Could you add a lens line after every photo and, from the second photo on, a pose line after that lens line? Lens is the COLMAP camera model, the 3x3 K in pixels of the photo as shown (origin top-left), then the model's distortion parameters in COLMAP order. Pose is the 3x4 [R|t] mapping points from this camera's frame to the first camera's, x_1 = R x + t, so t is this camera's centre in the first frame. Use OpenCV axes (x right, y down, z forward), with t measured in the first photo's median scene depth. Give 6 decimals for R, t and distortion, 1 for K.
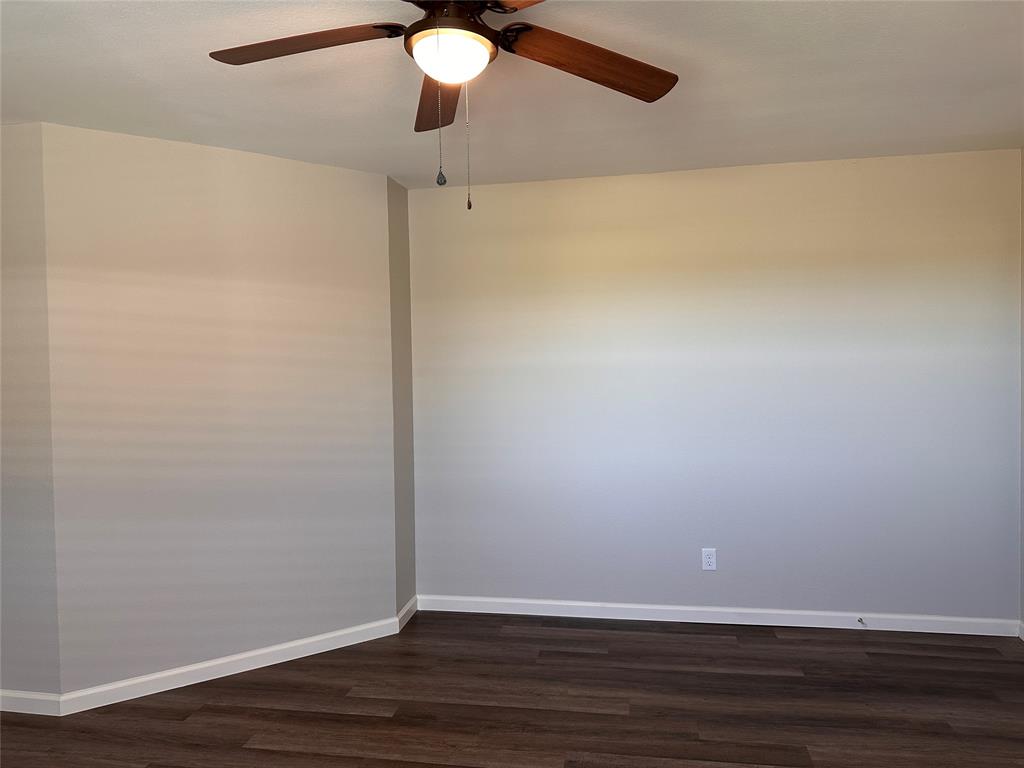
lens RADIAL K [[756.6, 0, 512.0], [0, 756.6, 384.0], [0, 0, 1]] dist [-0.001167, -0.002448]
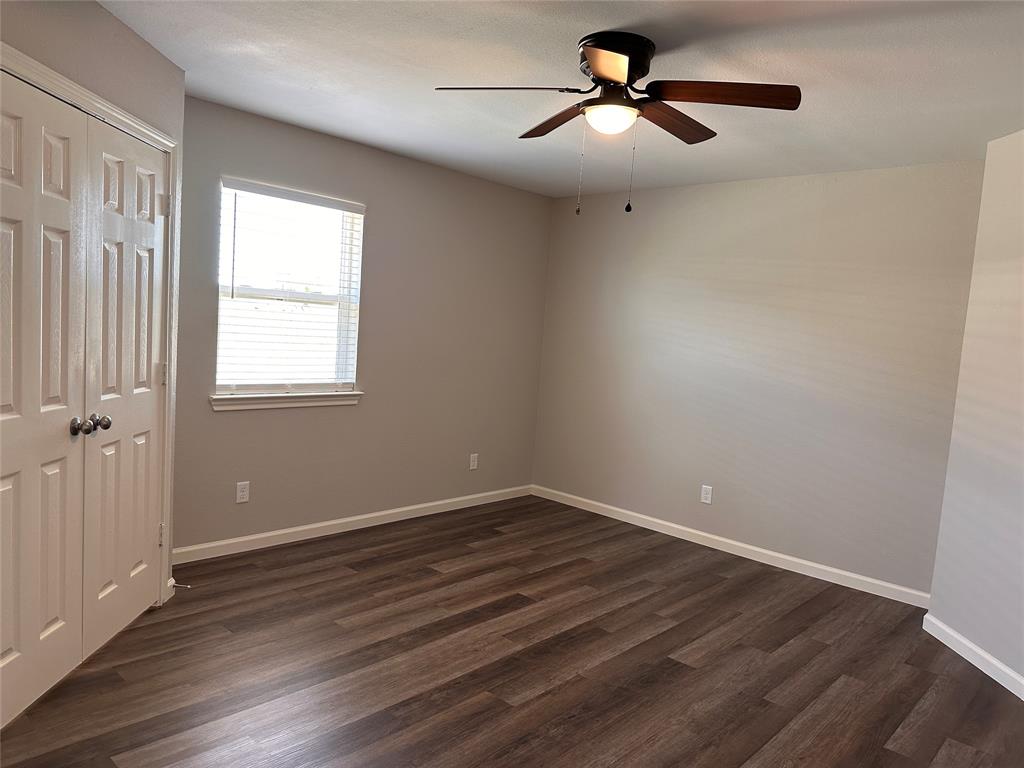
lens RADIAL K [[726.4, 0, 512.0], [0, 726.4, 384.0], [0, 0, 1]] dist [0.093635, -0.113263]
pose [[-0.543740, 0.052976, -0.837580, 0.702609], [-0.099846, 0.986834, 0.127234, -0.040905], [0.833293, 0.152811, -0.531292, 0.931773]]
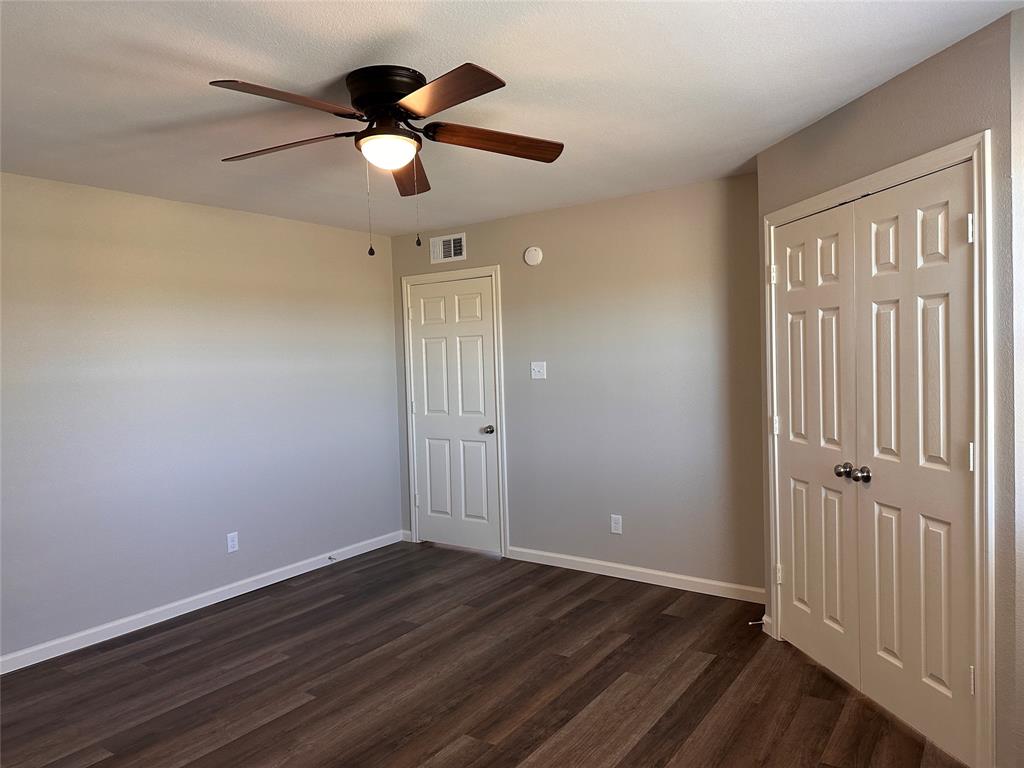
lens RADIAL K [[726.4, 0, 512.0], [0, 726.4, 384.0], [0, 0, 1]] dist [0.093635, -0.113263]
pose [[0.415394, -0.033268, 0.909033, -0.695493], [0.067674, 0.997692, 0.005588, 0.009424], [-0.907121, 0.059197, 0.416687, 0.129496]]
